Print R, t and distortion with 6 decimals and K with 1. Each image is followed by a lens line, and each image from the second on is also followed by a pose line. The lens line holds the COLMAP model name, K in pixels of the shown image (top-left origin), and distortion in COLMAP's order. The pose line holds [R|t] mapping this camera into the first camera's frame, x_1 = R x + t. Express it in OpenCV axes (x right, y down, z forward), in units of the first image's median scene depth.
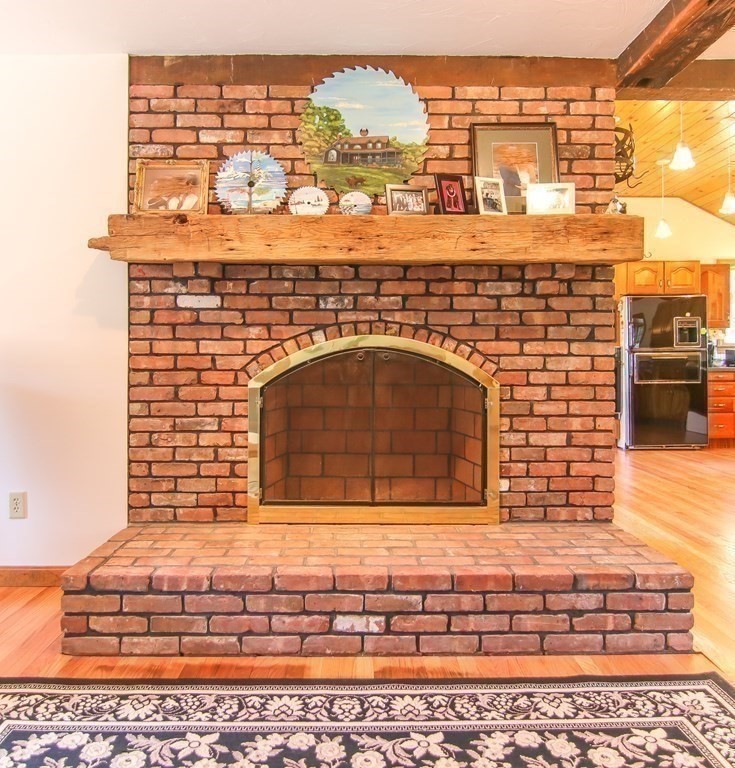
lens RADIAL K [[622.6, 0, 366.3], [0, 622.6, 357.6], [0, 0, 1]] dist [-0.002696, -0.017779]
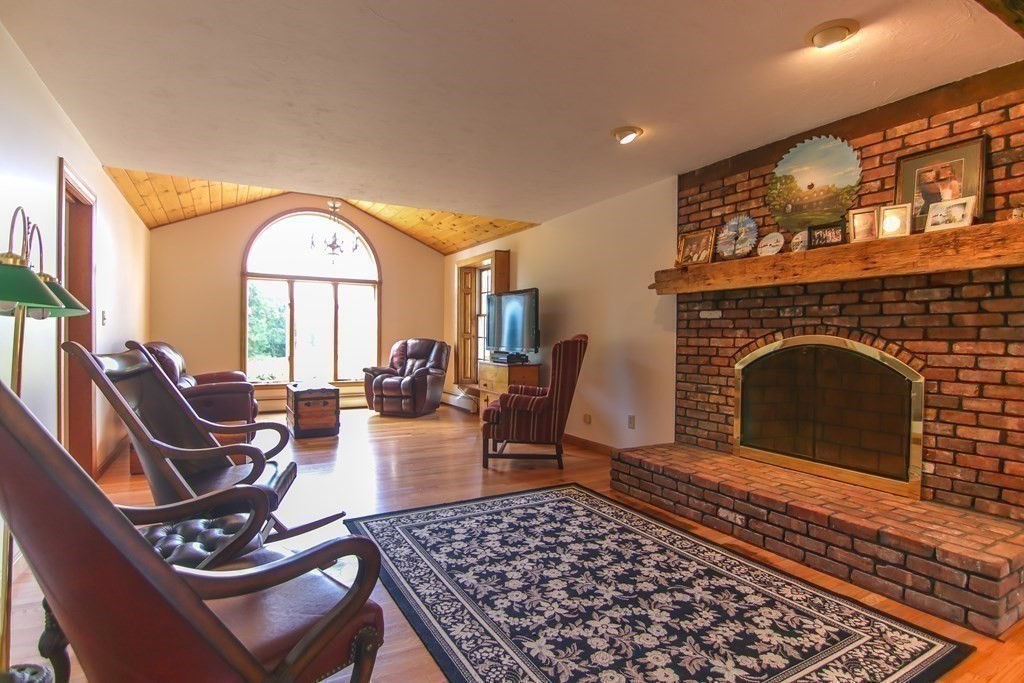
lens RADIAL K [[526.2, 0, 512.0], [0, 526.2, 341.5], [0, 0, 1]] dist [-0.031831, -0.000433]
pose [[0.477239, 0.014979, -0.878646, 0.690653], [-0.008681, 0.999886, 0.012331, -0.030877], [0.878731, 0.001742, 0.477315, -0.117557]]
